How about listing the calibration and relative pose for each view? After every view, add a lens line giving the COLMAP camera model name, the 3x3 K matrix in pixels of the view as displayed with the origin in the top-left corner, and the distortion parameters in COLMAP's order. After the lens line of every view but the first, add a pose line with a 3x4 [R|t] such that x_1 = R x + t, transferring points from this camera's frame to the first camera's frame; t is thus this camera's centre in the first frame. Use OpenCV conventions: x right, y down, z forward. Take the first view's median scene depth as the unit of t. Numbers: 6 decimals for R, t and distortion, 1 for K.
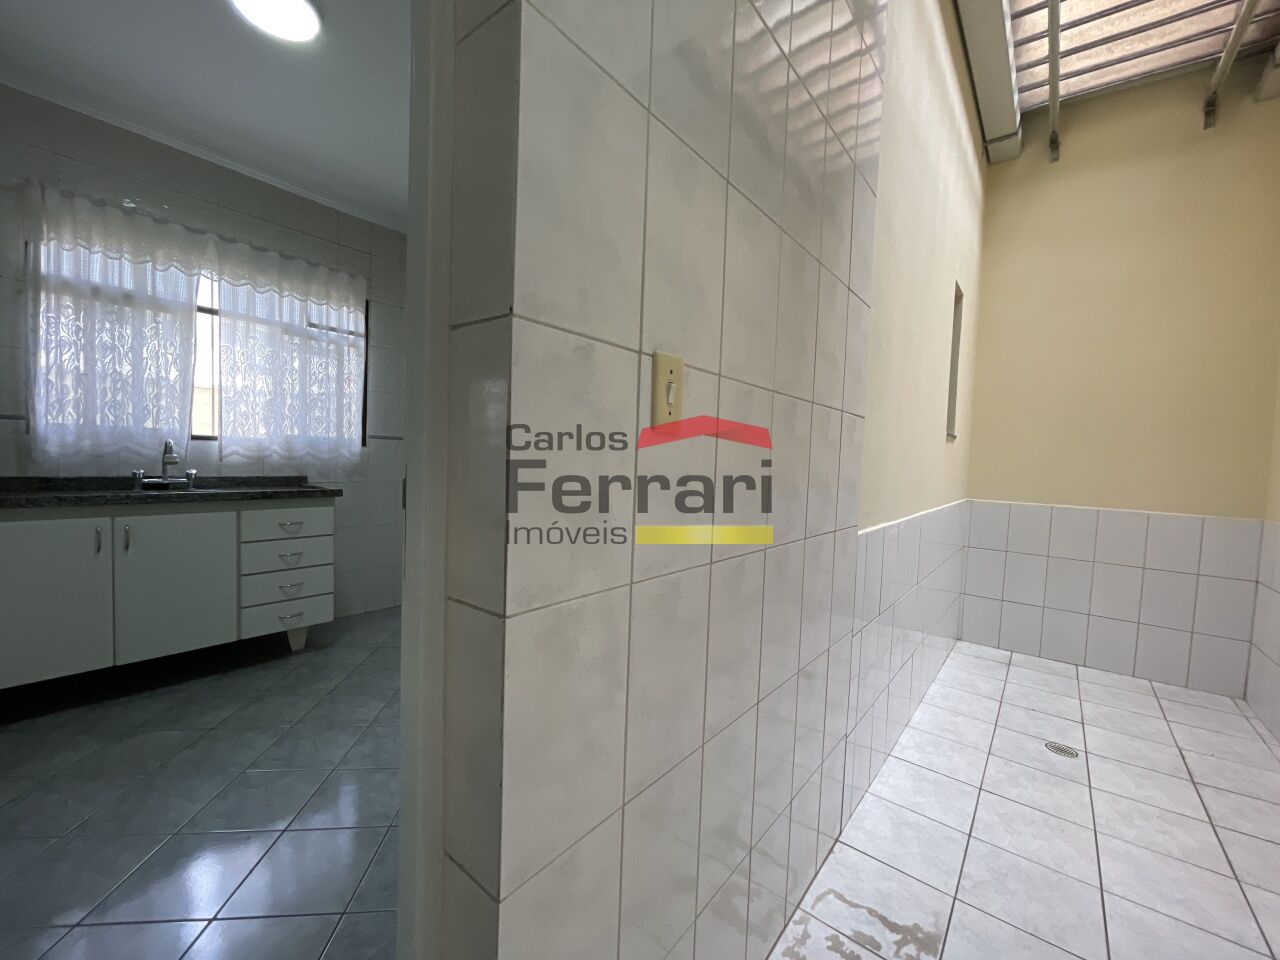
lens RADIAL K [[520.0, 0, 642.1], [0, 520.0, 481.9], [0, 0, 1]] dist [0.000673, -0.000535]
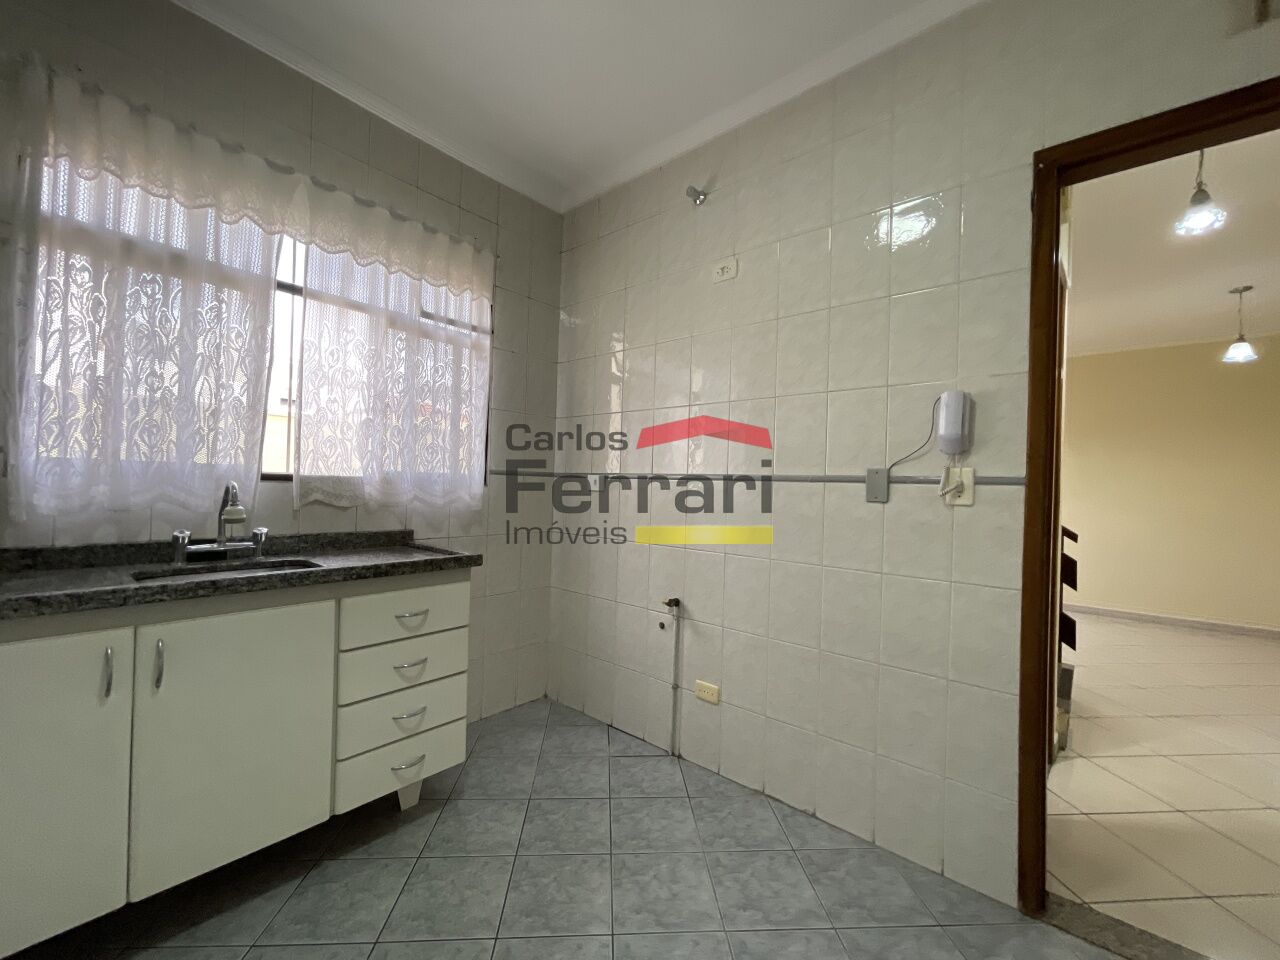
lens RADIAL K [[520.0, 0, 641.2], [0, 520.0, 480.6], [0, 0, 1]] dist [0.000673, -0.000535]
pose [[0.999325, -0.005711, -0.036282, -0.390012], [0.003810, 0.998626, -0.052261, -0.048247], [0.036530, 0.052087, 0.997974, 0.389597]]
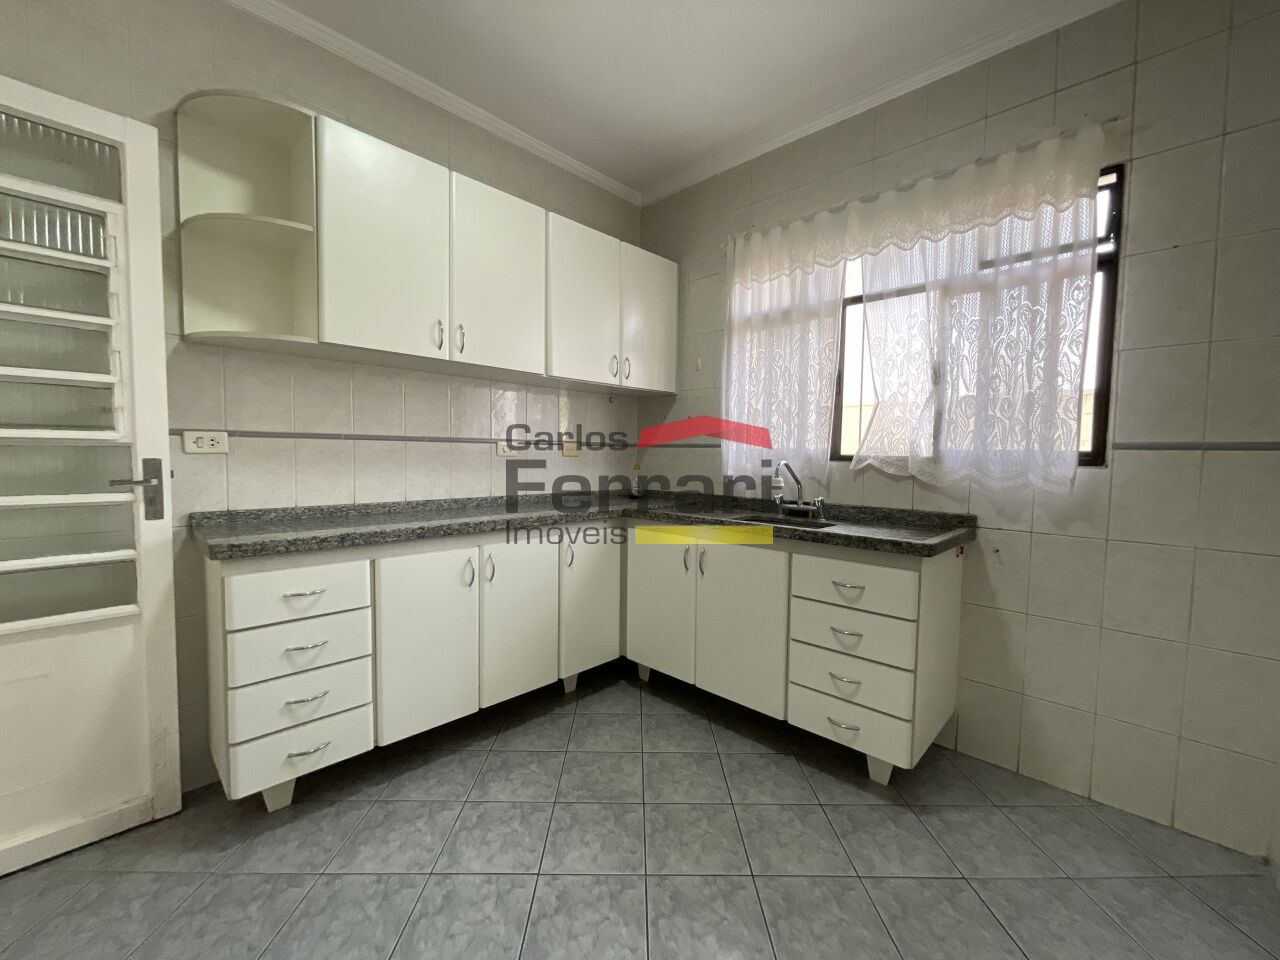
lens RADIAL K [[520.0, 0, 639.8], [0, 520.0, 479.9], [0, 0, 1]] dist [0.000673, -0.000535]
pose [[-0.093960, 0.014483, -0.995471, 0.001926], [-0.058640, 0.998078, 0.020056, -0.051881], [0.993848, 0.060259, -0.092930, 0.823406]]
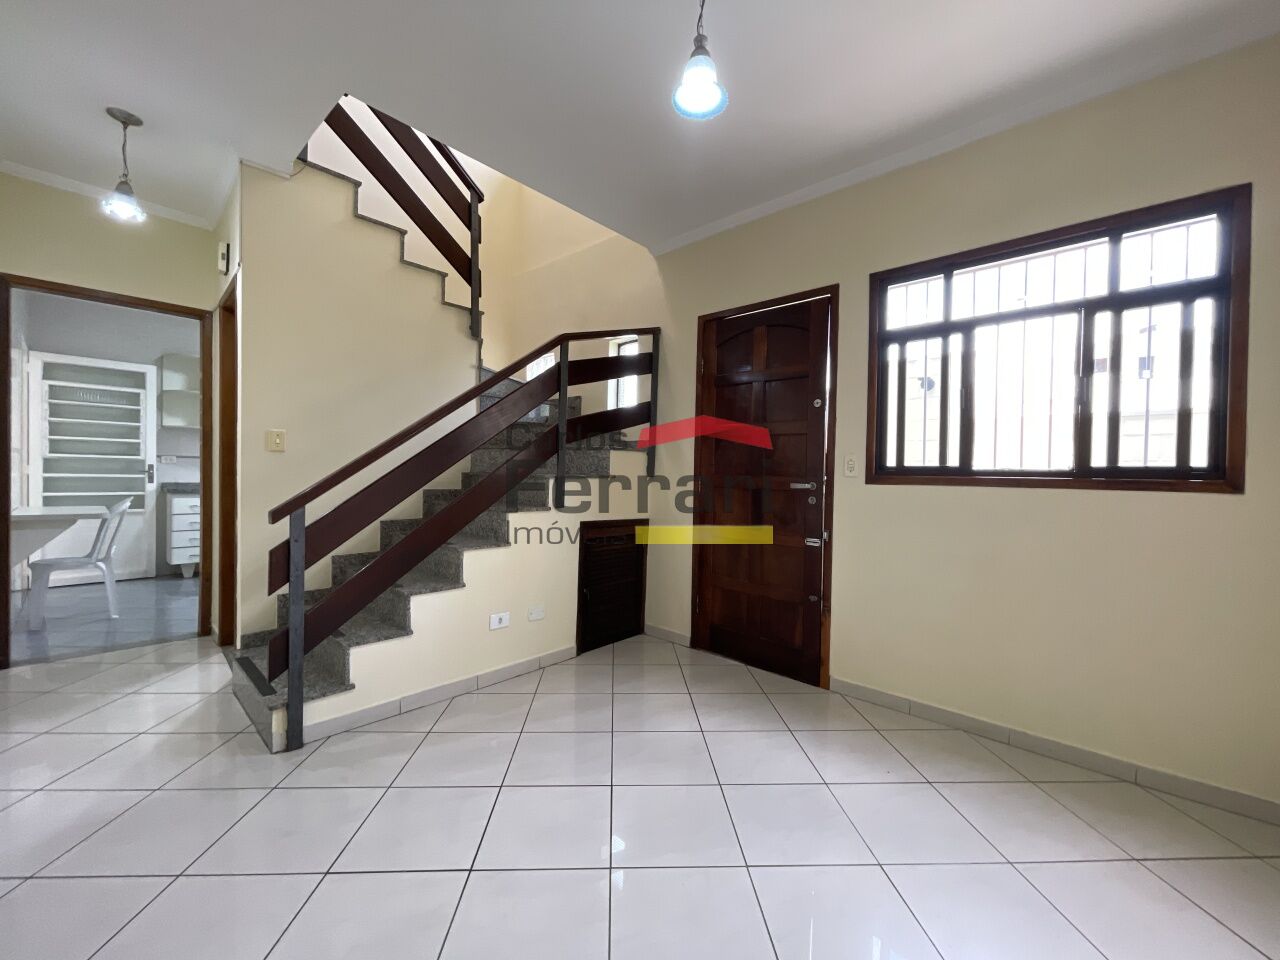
lens RADIAL K [[520.0, 0, 649.9], [0, 520.0, 484.0], [0, 0, 1]] dist [0.000673, -0.000535]
pose [[-0.061009, -0.014361, -0.998034, 1.335675], [-0.069634, 0.997522, -0.010097, -0.069854], [0.995705, 0.068881, -0.061858, 2.246516]]
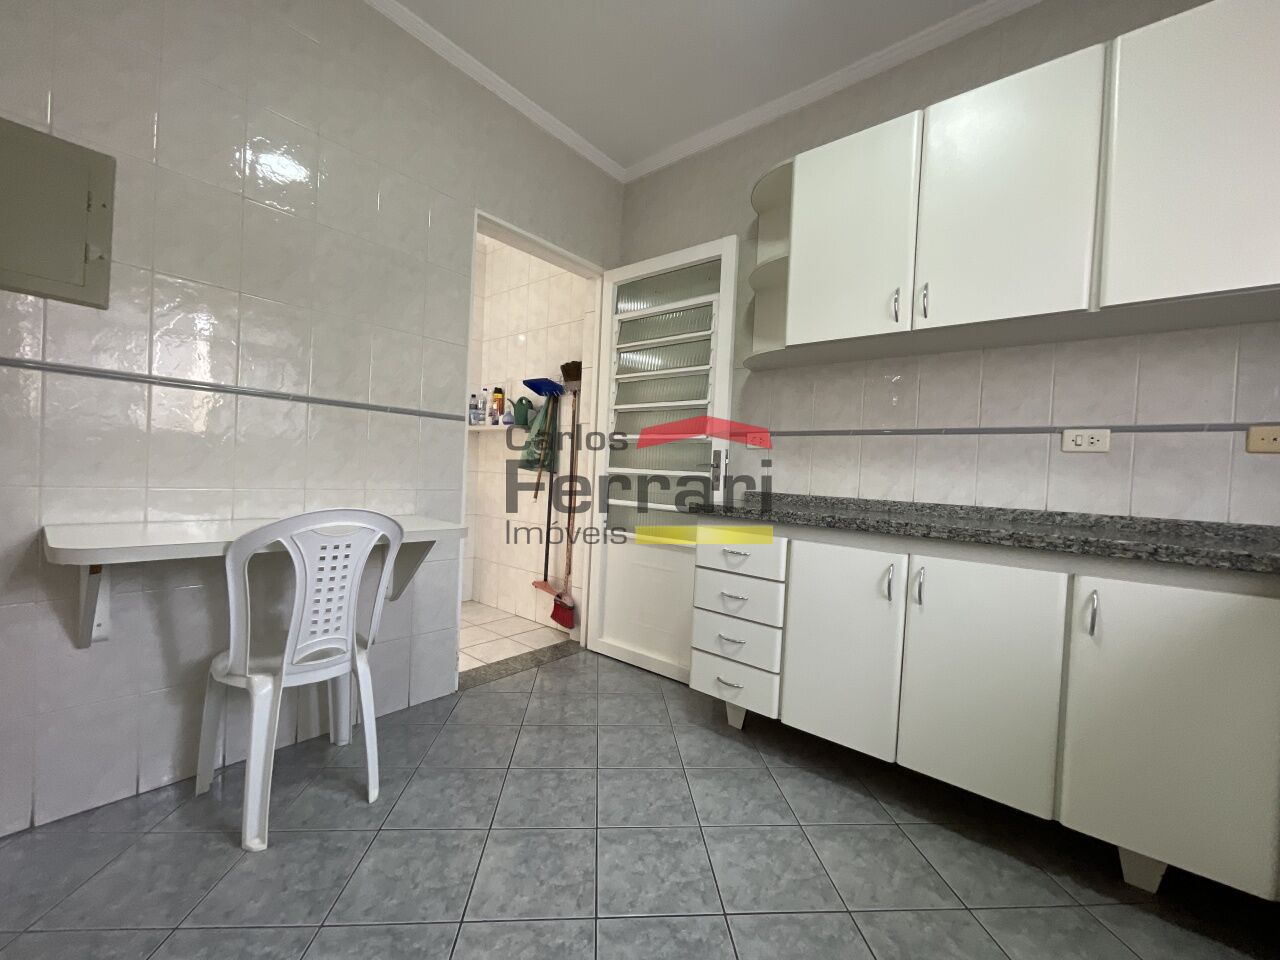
lens RADIAL K [[520.0, 0, 638.1], [0, 520.0, 479.7], [0, 0, 1]] dist [0.000673, -0.000535]
pose [[-0.996325, -0.081601, 0.026017, -0.435890], [-0.079996, 0.995125, 0.057677, -0.021308], [-0.030597, 0.055384, -0.997996, 1.133017]]
